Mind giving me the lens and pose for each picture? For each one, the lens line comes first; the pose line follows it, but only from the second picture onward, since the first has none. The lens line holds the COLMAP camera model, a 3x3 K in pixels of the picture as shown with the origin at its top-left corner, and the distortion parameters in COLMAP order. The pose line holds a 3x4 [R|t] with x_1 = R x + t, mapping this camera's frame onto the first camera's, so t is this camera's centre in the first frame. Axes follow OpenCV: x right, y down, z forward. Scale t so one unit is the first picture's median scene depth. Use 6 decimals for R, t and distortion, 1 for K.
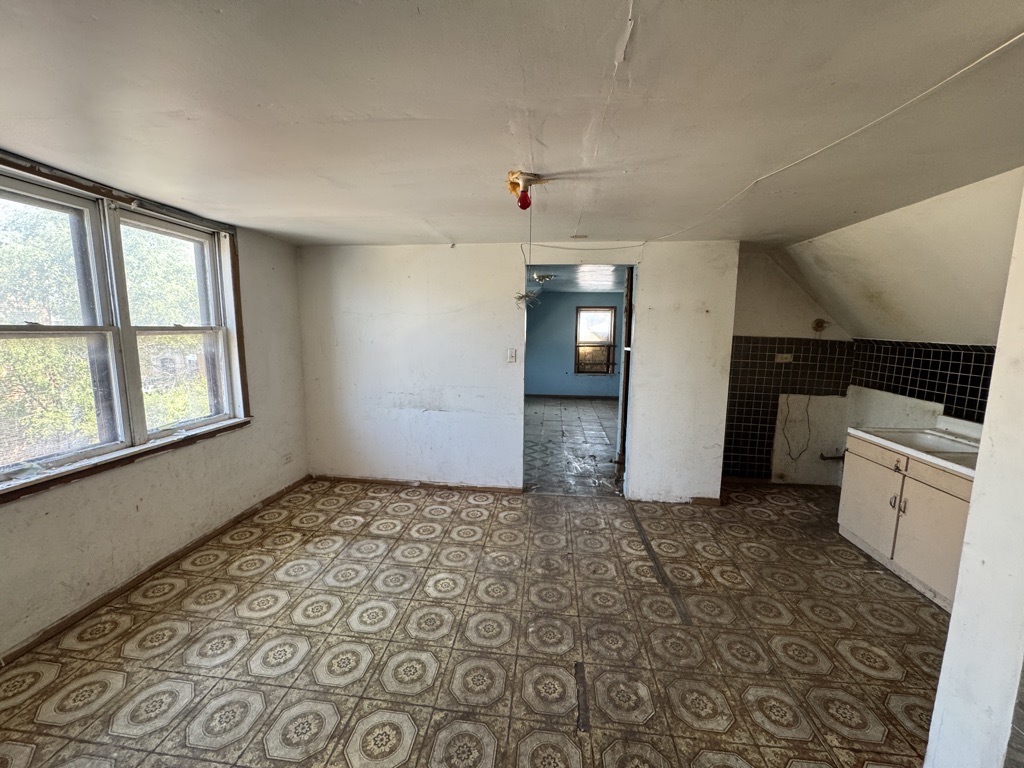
lens RADIAL K [[407.7, 0, 512.8], [0, 407.7, 384.2], [0, 0, 1]] dist [-0.003793, 0.000884]
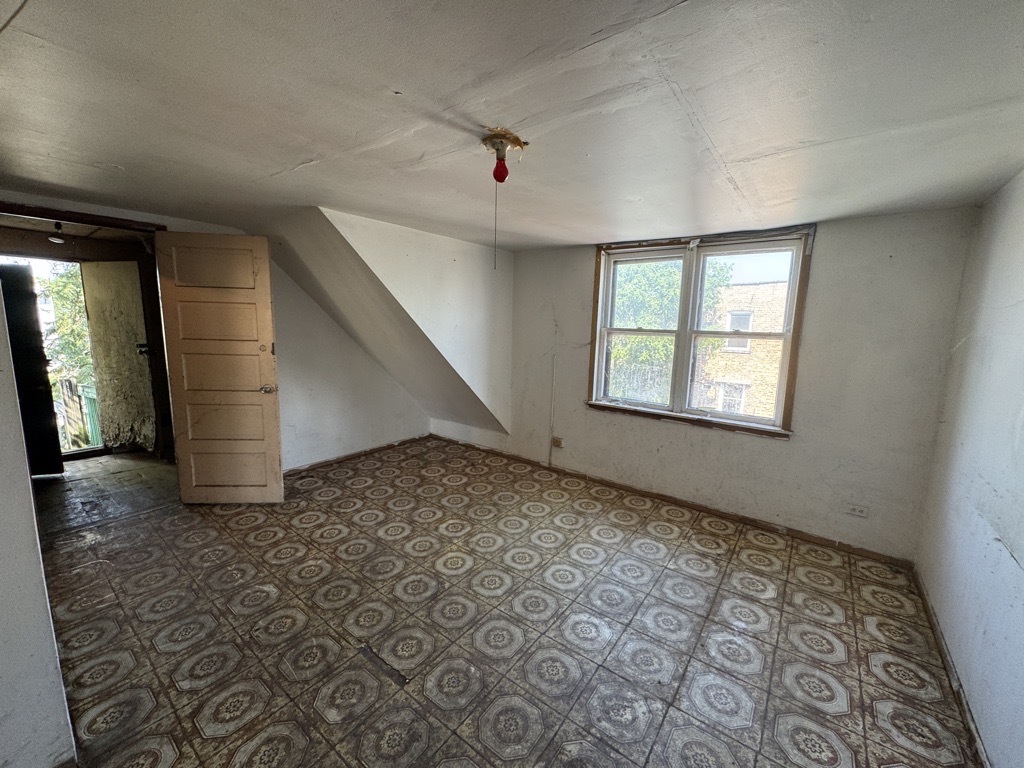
lens RADIAL K [[407.7, 0, 509.4], [0, 407.7, 383.7], [0, 0, 1]] dist [-0.003793, 0.000884]
pose [[-0.528171, 0.101679, -0.843029, 0.709648], [-0.142663, 0.968067, 0.206140, -0.192216], [0.837068, 0.229146, -0.496799, 1.422818]]
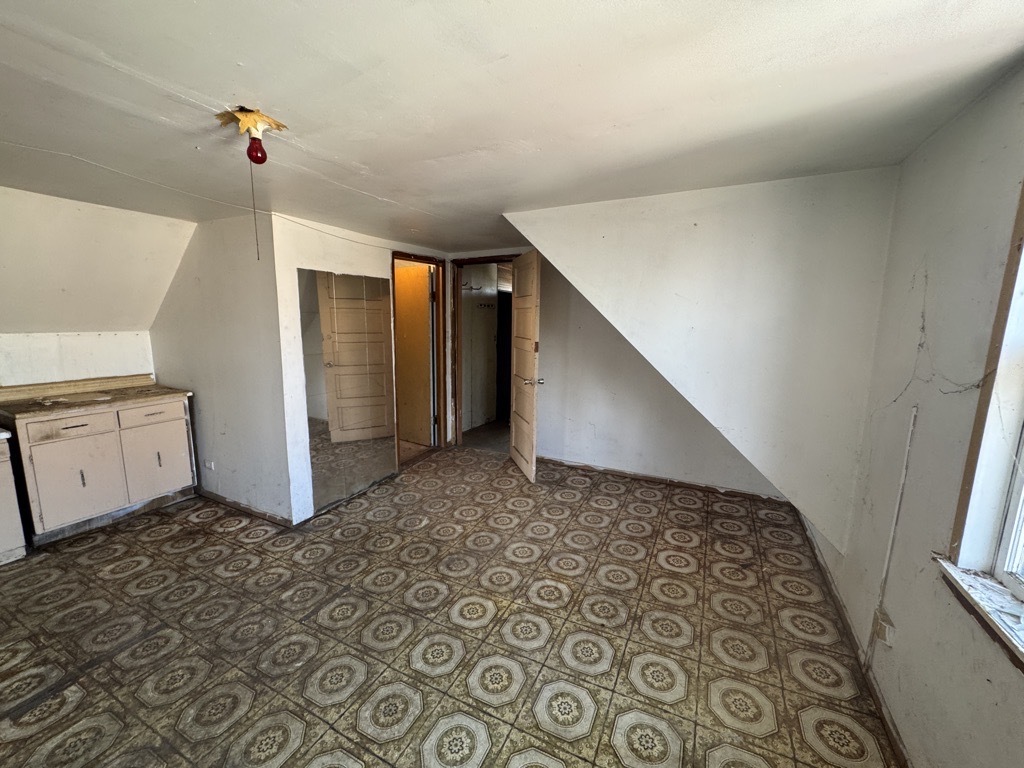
lens RADIAL K [[407.7, 0, 512.1], [0, 407.7, 383.2], [0, 0, 1]] dist [-0.003793, 0.000884]
pose [[-0.934090, -0.078485, 0.348304, -0.669871], [0.024586, 0.959084, 0.282051, -0.221970], [-0.356189, 0.272024, -0.893942, 1.520983]]
